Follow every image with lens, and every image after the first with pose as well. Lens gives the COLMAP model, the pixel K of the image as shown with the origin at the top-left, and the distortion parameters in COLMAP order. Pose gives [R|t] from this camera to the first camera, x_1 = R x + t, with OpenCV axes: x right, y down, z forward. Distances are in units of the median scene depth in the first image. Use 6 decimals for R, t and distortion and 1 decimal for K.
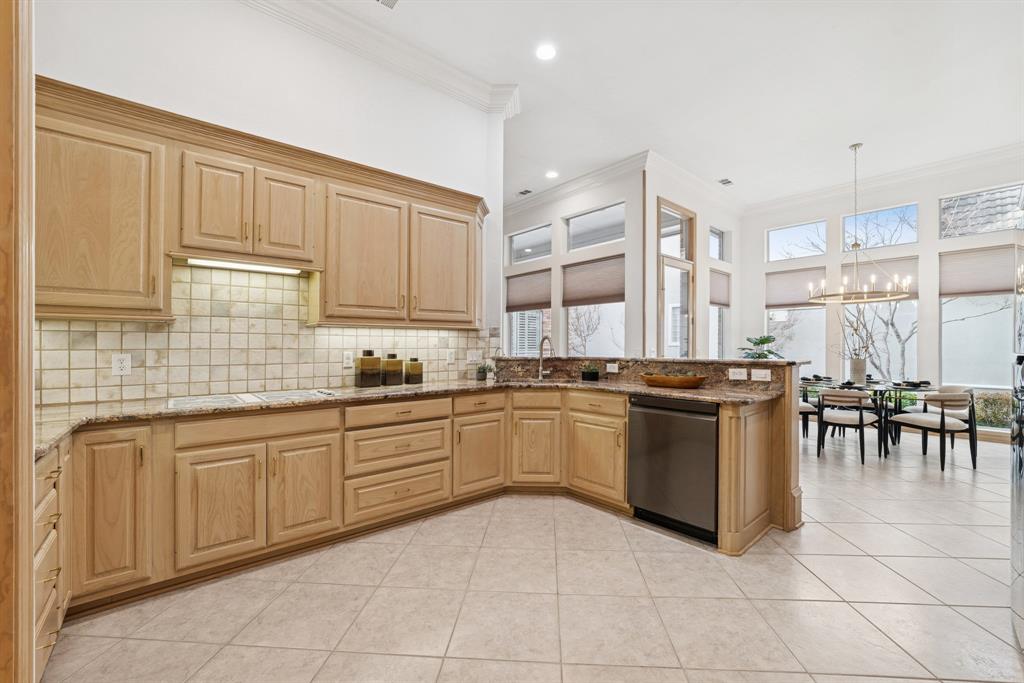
lens RADIAL K [[415.2, 0, 519.9], [0, 415.2, 345.2], [0, 0, 1]] dist [-0.020811, 0.000428]
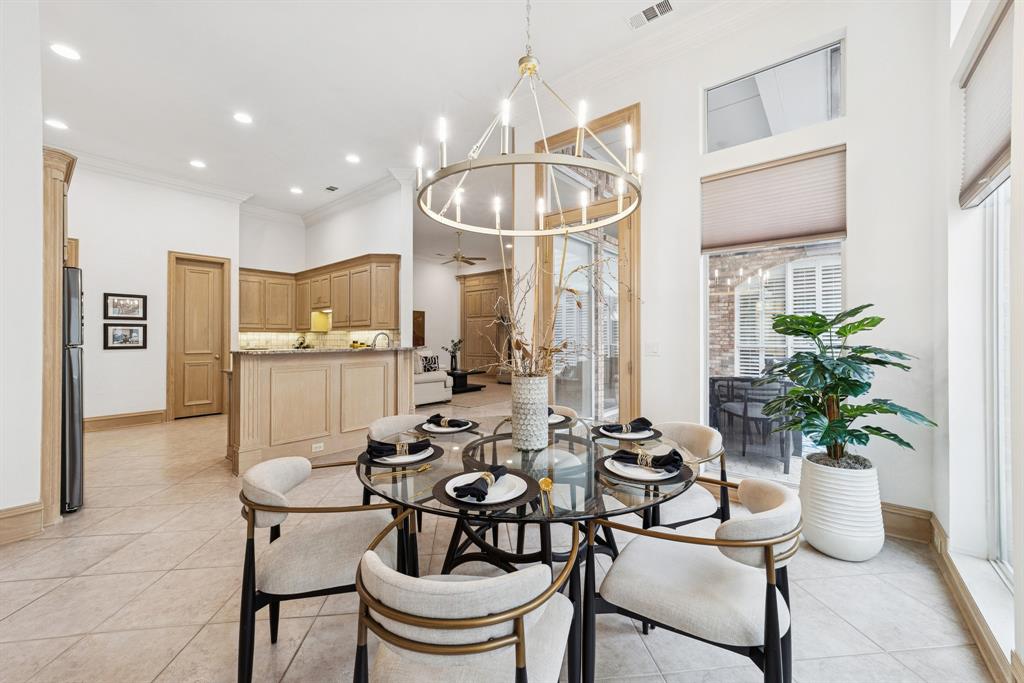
lens RADIAL K [[404.4, 0, 520.5], [0, 404.4, 330.3], [0, 0, 1]] dist [-0.012472, 0.004423]
pose [[0.168747, -0.018613, -0.985484, 1.986150], [0.008050, 0.999814, -0.017505, 0.002247], [0.985627, -0.004979, 0.168865, 1.577249]]
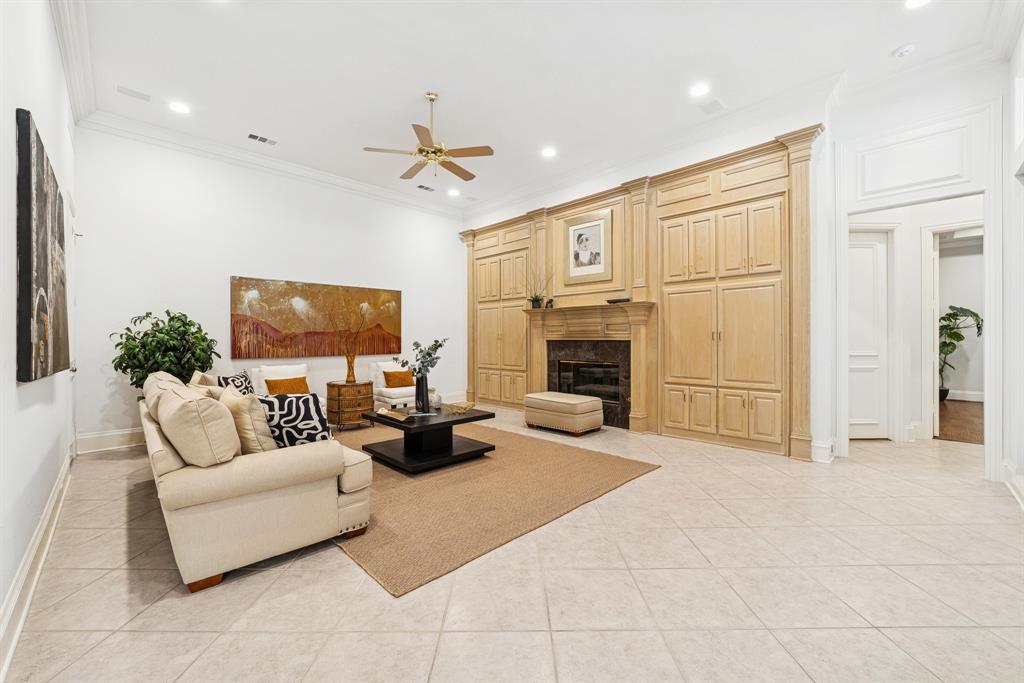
lens RADIAL K [[404.4, 0, 527.5], [0, 404.4, 334.8], [0, 0, 1]] dist [-0.012472, 0.004423]
pose [[0.075399, -0.005432, -0.997139, 0.208060], [0.005530, 0.999972, -0.005030, 0.001649], [0.997138, -0.005135, 0.075427, 1.856183]]
